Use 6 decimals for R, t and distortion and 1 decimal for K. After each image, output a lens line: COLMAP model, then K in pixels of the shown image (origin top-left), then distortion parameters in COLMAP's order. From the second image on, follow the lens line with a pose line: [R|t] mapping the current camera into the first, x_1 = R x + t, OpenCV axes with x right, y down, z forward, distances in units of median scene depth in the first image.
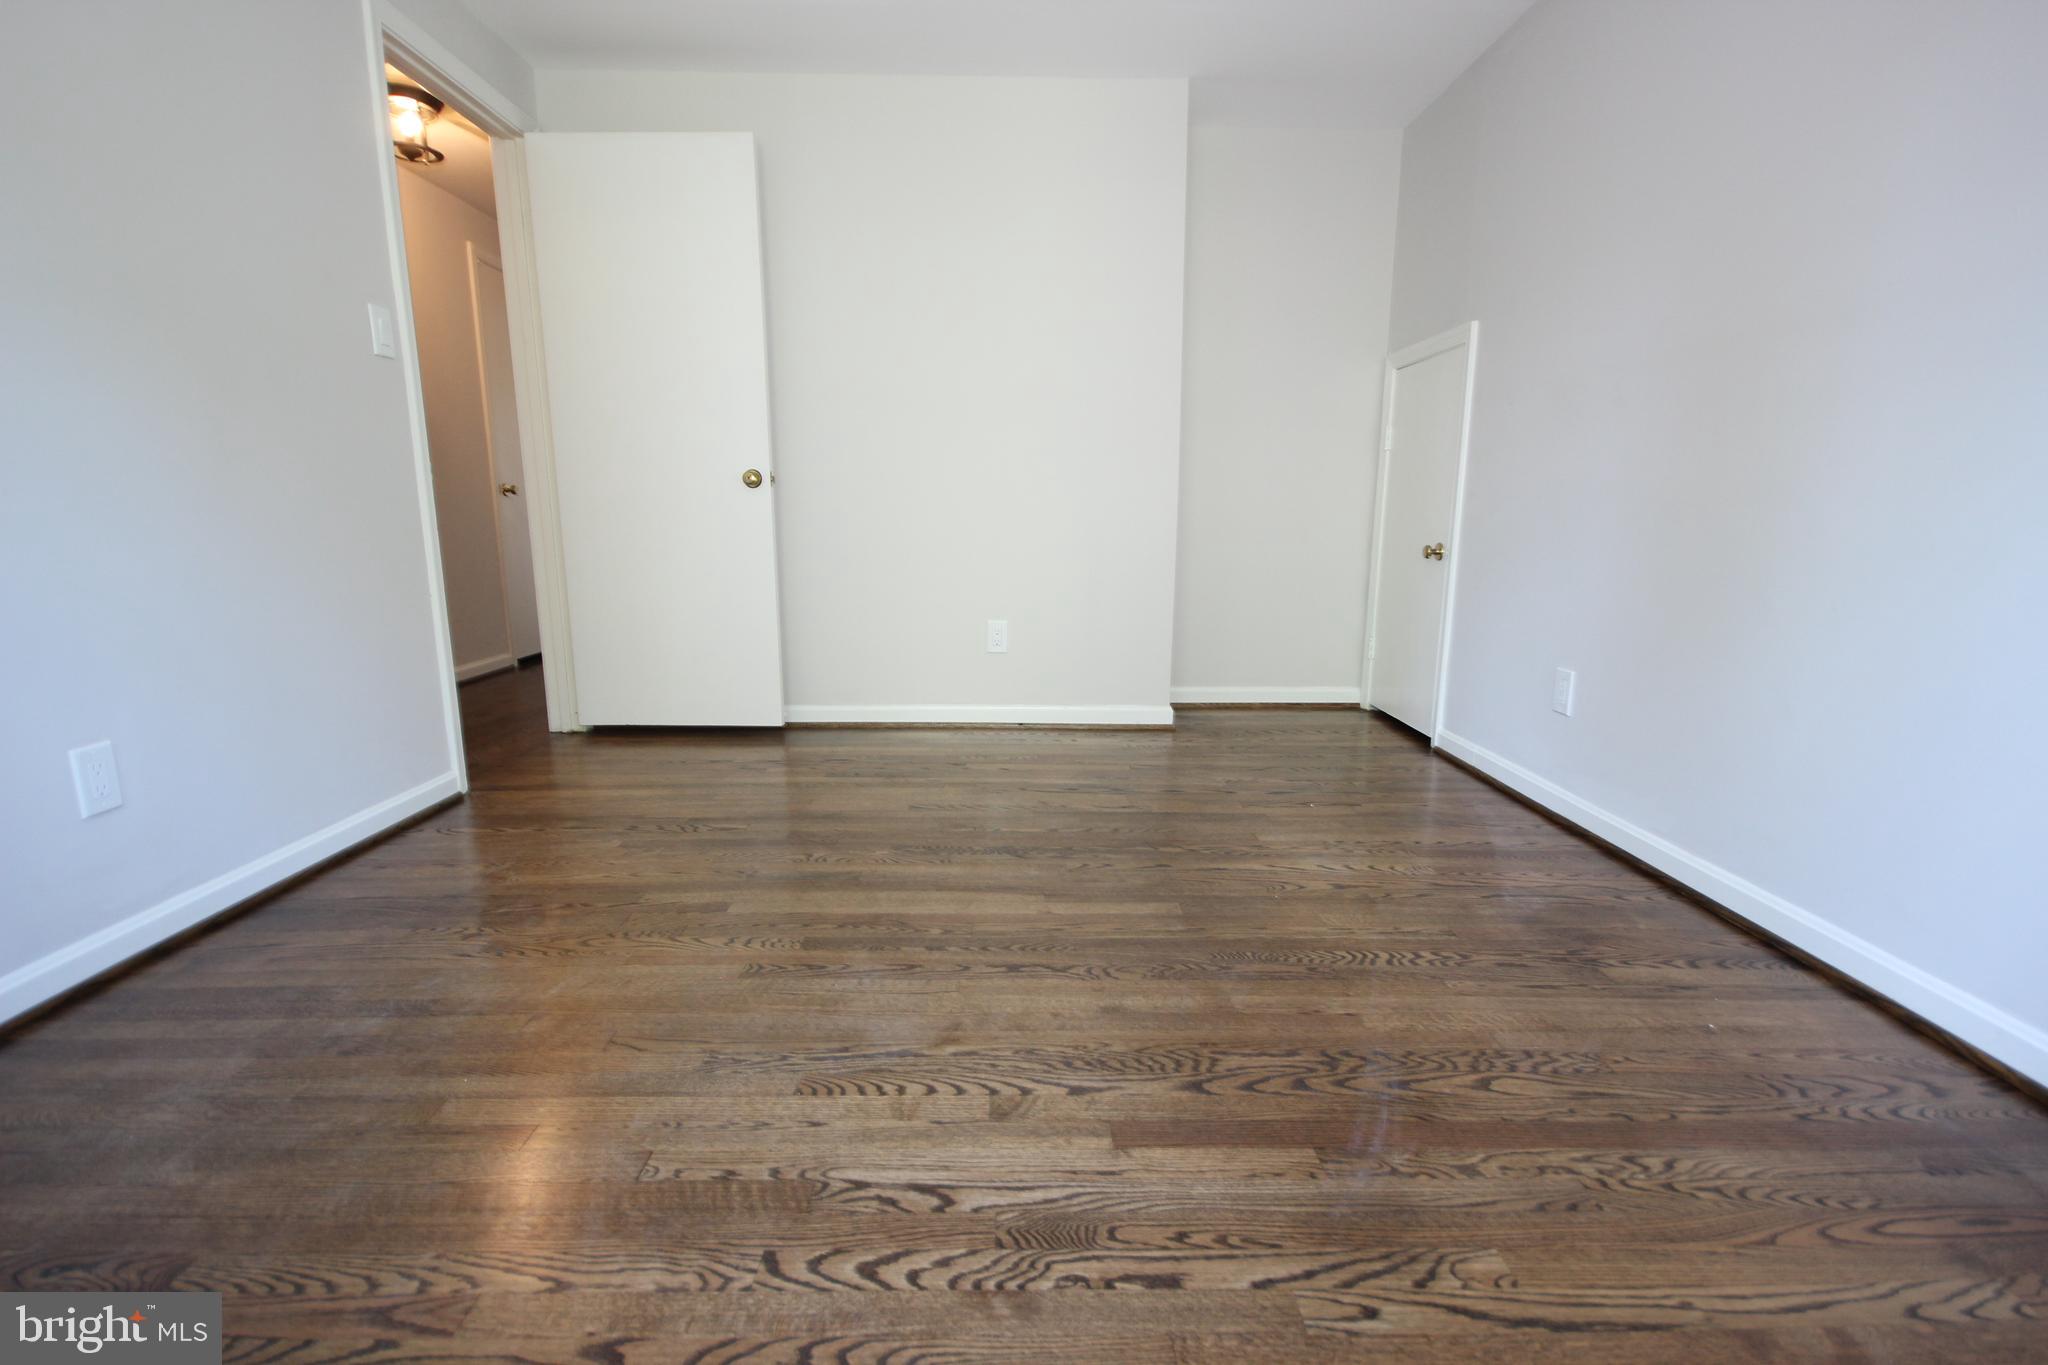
lens RADIAL K [[948.6, 0, 1028.6], [0, 948.6, 696.2], [0, 0, 1]] dist [-0.001224, 0.000474]
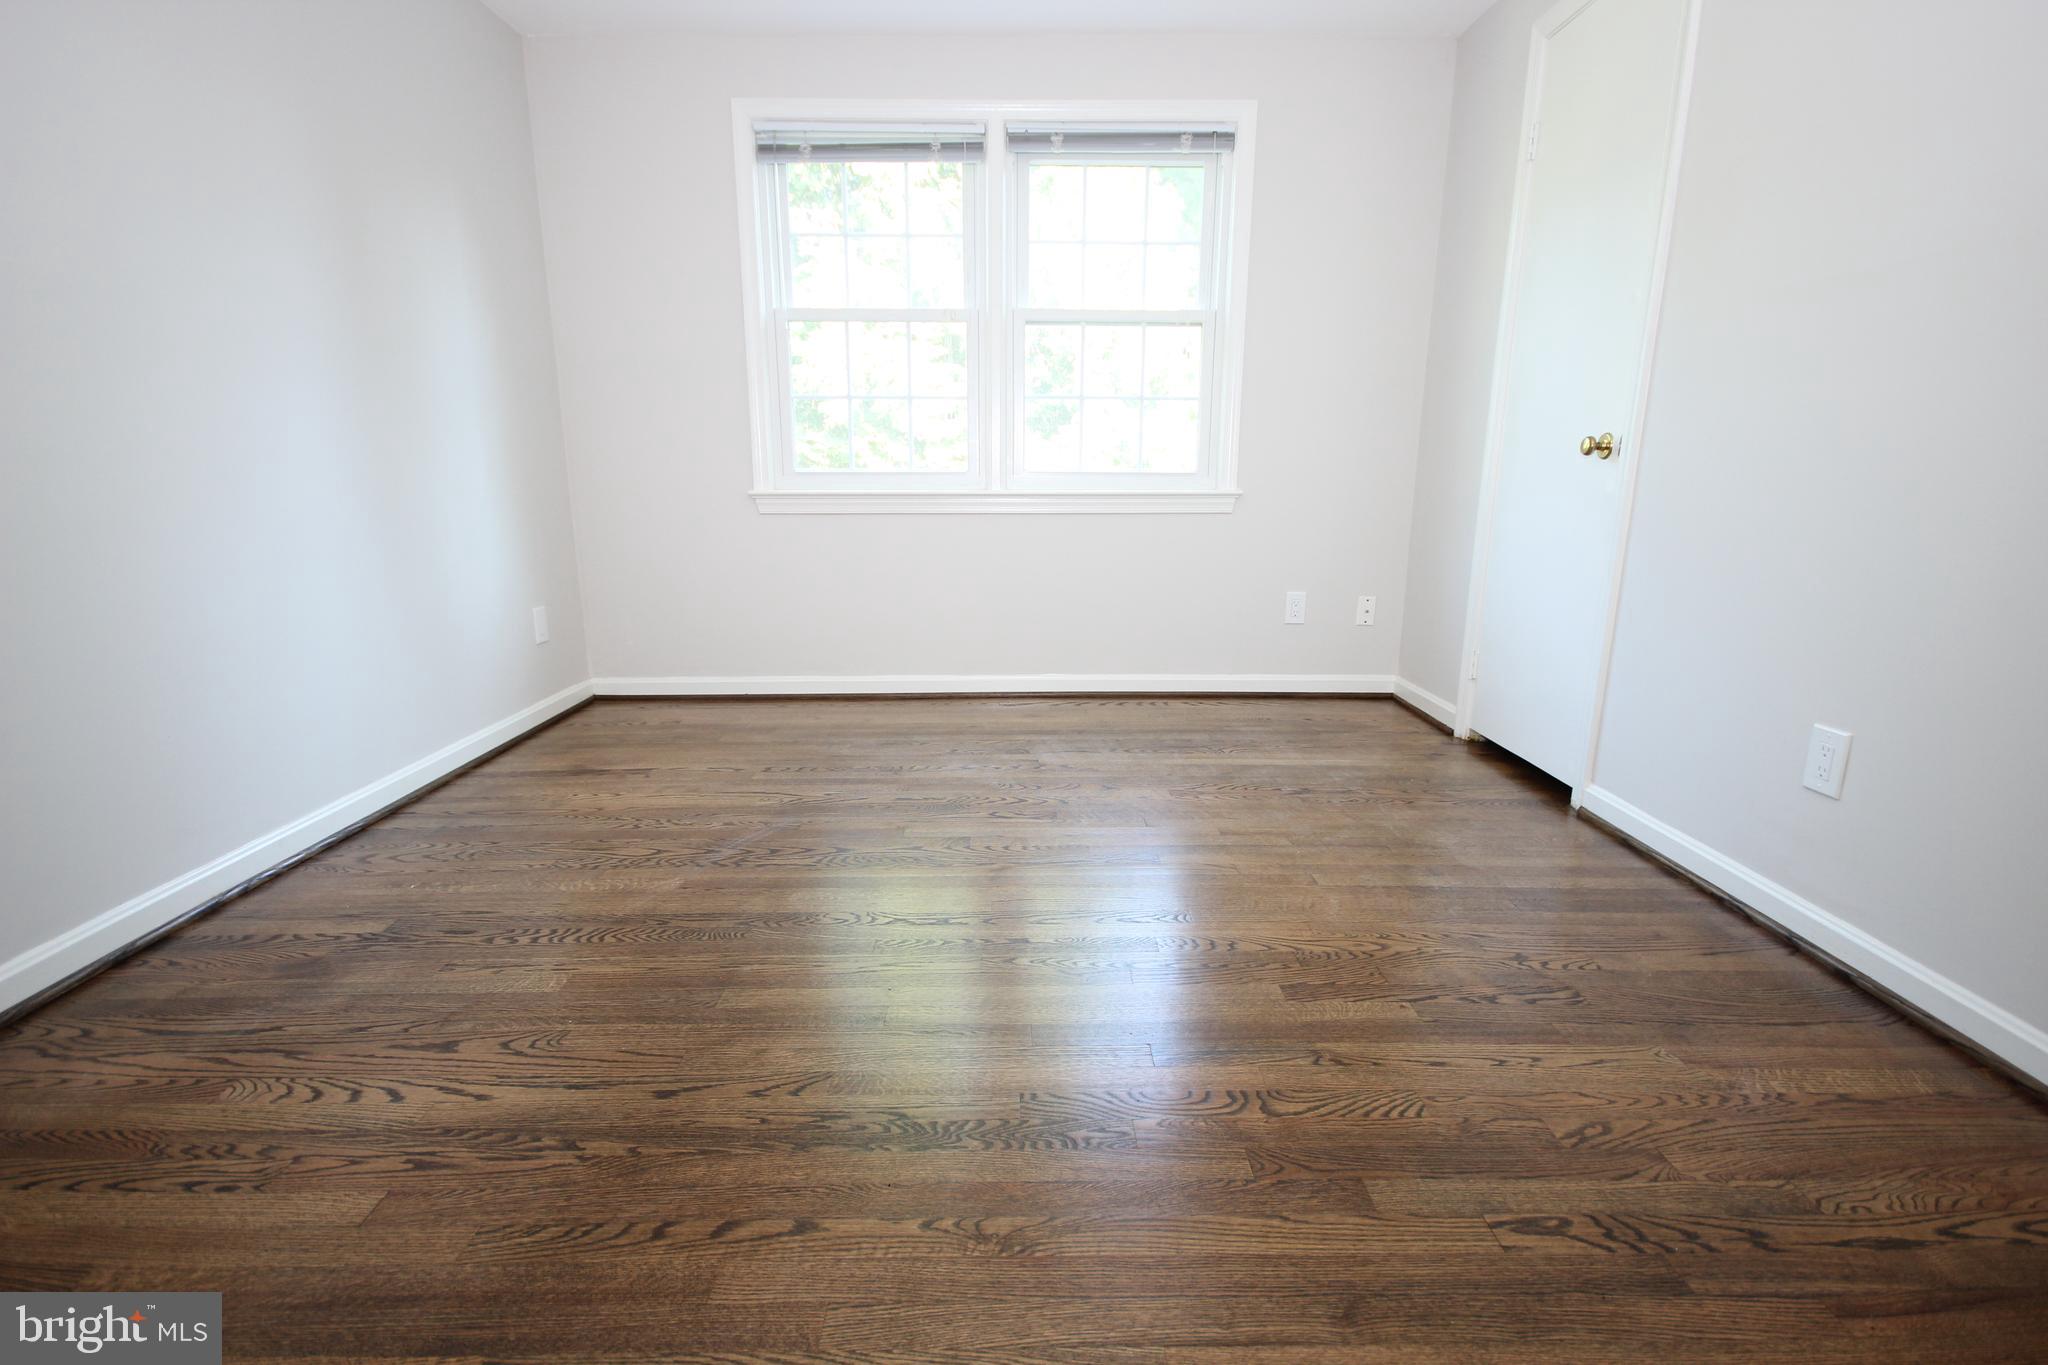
lens RADIAL K [[948.6, 0, 1028.6], [0, 948.6, 696.2], [0, 0, 1]] dist [-0.001224, 0.000474]
pose [[-0.999972, -0.006444, 0.003877, -0.115588], [-0.004272, 0.910989, 0.412407, -0.389742], [-0.006189, 0.412379, -0.910991, 1.877273]]
